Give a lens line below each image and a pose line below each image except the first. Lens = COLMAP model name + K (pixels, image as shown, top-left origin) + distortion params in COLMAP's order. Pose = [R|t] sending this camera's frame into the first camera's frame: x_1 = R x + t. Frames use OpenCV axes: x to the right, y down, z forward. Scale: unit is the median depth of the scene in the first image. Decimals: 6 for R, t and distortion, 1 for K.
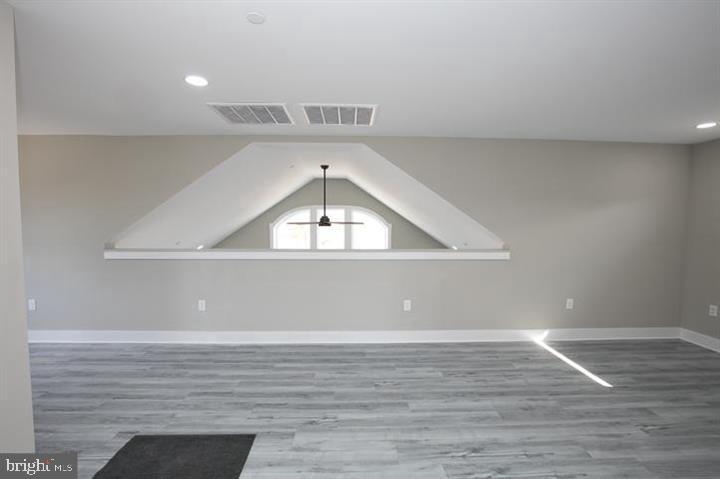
lens RADIAL K [[332.0, 0, 363.9], [0, 332.0, 239.3], [0, 0, 1]] dist [-0.035027, 0.006871]
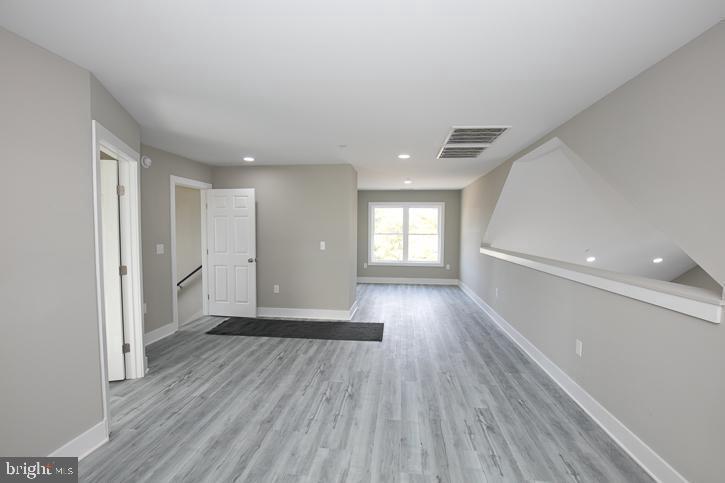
lens RADIAL K [[334.3, 0, 363.7], [0, 334.3, 241.4], [0, 0, 1]] dist [-0.035027, 0.006871]
pose [[-0.142157, 0.030392, -0.989377, 1.097930], [-0.062209, 0.997278, 0.039573, -0.031836], [0.987887, 0.067174, -0.139880, 0.788241]]
